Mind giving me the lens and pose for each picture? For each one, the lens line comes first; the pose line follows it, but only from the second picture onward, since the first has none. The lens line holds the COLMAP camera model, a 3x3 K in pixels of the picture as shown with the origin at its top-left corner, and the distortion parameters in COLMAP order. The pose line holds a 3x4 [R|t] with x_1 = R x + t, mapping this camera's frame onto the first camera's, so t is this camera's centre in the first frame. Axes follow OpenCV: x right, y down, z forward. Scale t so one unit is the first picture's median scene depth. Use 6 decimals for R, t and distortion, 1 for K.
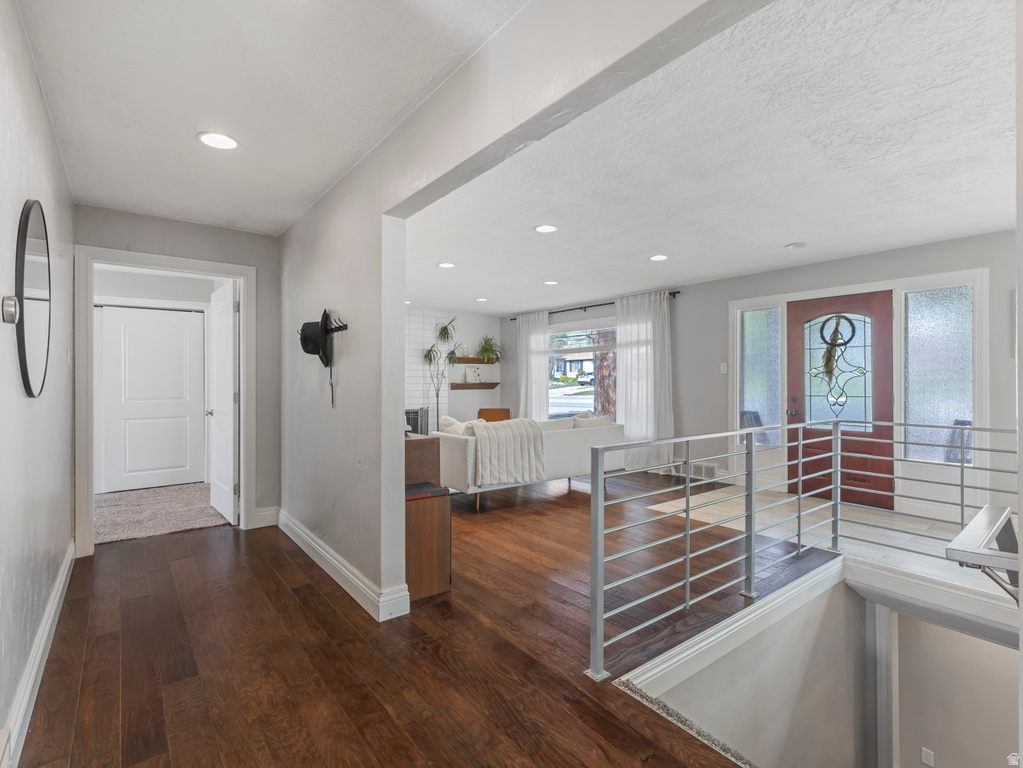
lens RADIAL K [[503.7, 0, 511.5], [0, 503.7, 384.0], [0, 0, 1]] dist [0.009428, 0.000721]
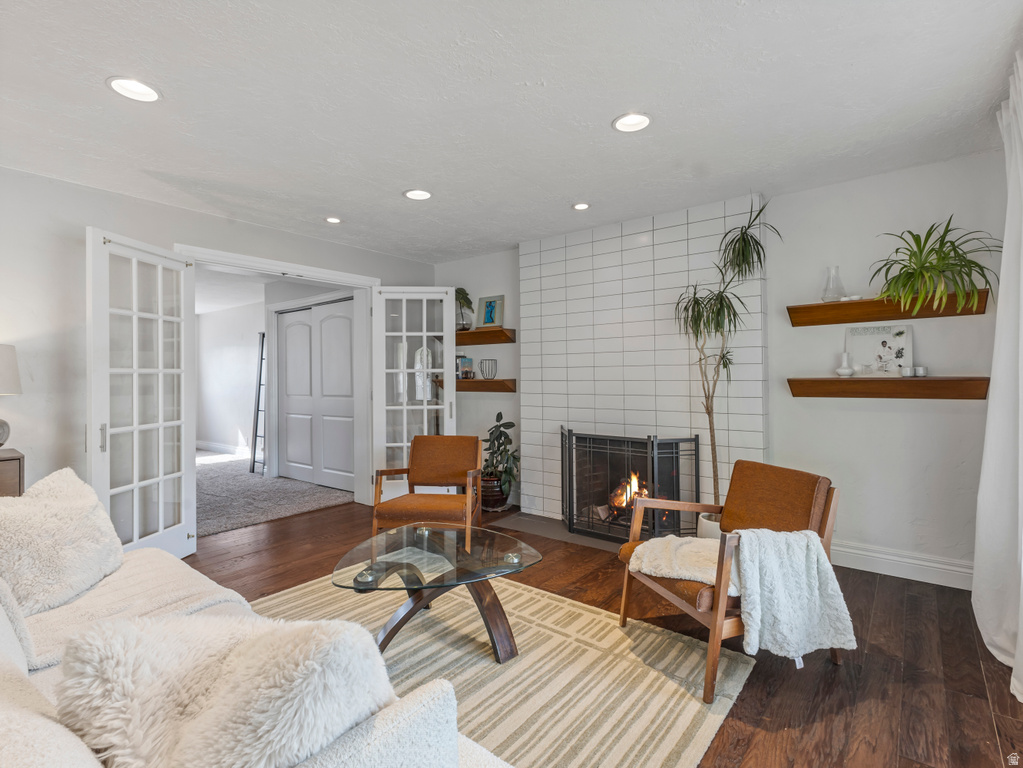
lens RADIAL K [[508.9, 0, 509.8], [0, 508.9, 370.5], [0, 0, 1]] dist [0.013364, 0.000224]
pose [[0.236205, -0.006285, -0.971683, 0.212145], [0.007297, 0.999962, -0.004694, -0.008020], [0.971676, -0.005982, 0.236242, 0.743143]]
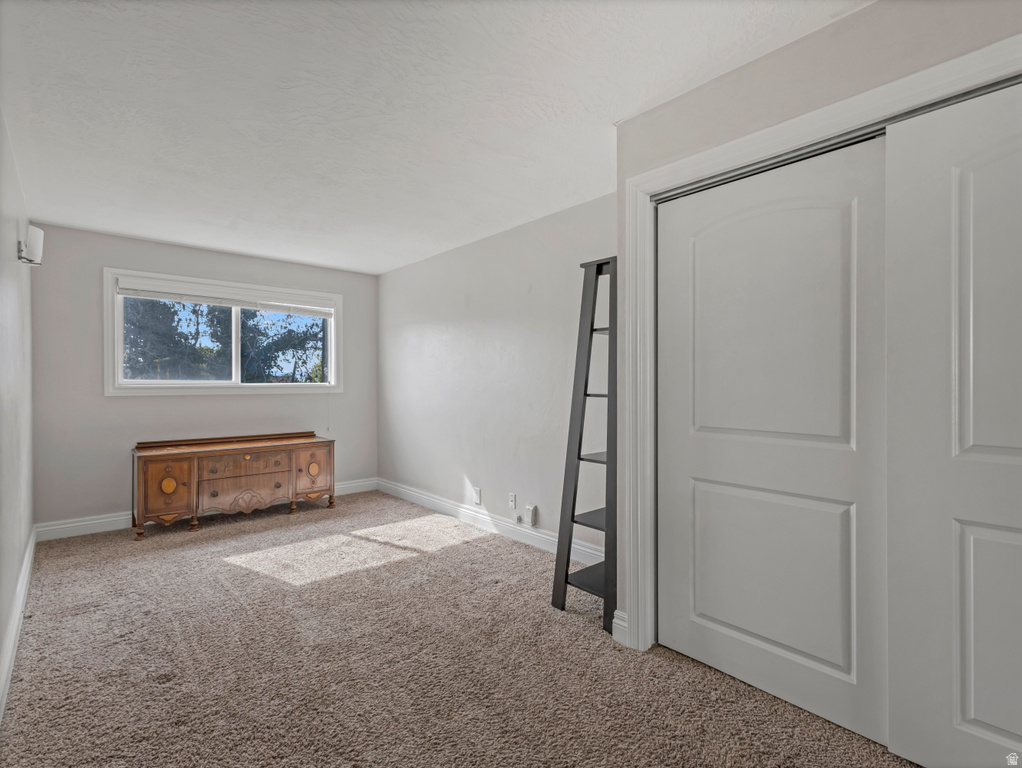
lens RADIAL K [[503.2, 0, 511.0], [0, 503.2, 384.0], [0, 0, 1]] dist [0.009428, 0.000721]
pose [[0.043010, 0.011994, -0.999003, -0.331049], [-0.005119, 0.999917, 0.011784, -0.002831], [0.999062, 0.004607, 0.043068, 0.497472]]
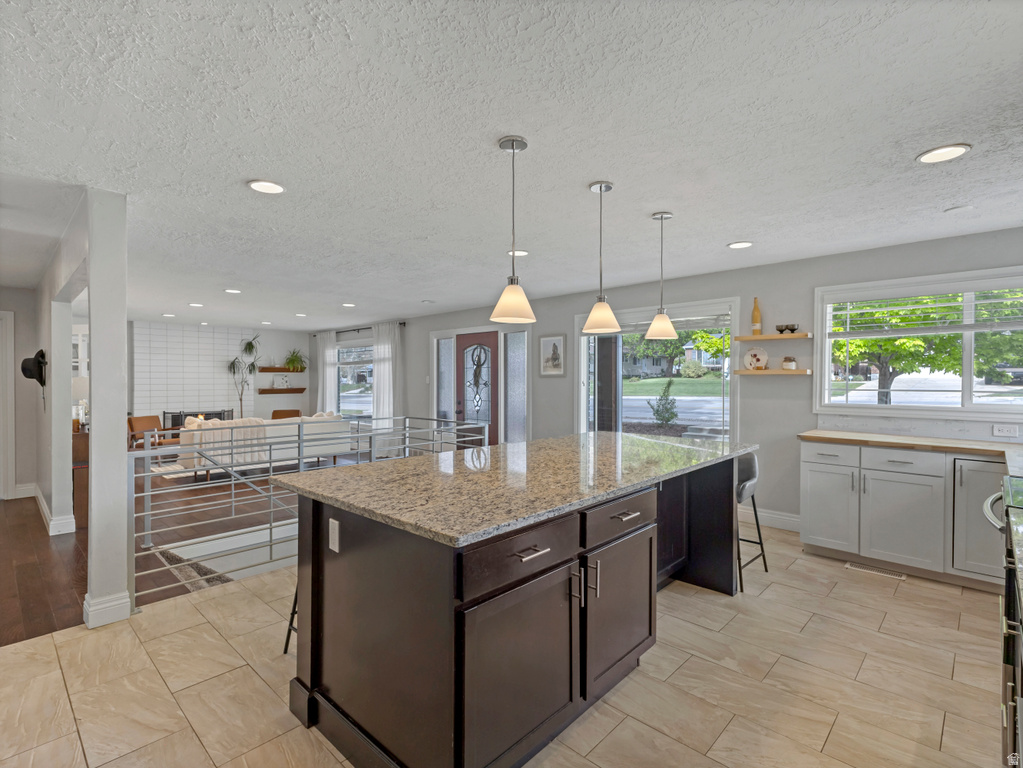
lens RADIAL K [[503.7, 0, 511.5], [0, 503.7, 384.0], [0, 0, 1]] dist [0.009428, 0.000721]
pose [[0.989178, -0.000502, 0.146721, 0.314111], [0.000211, 0.999998, 0.001996, -0.016141], [-0.146722, -0.001943, 0.989176, -0.288312]]
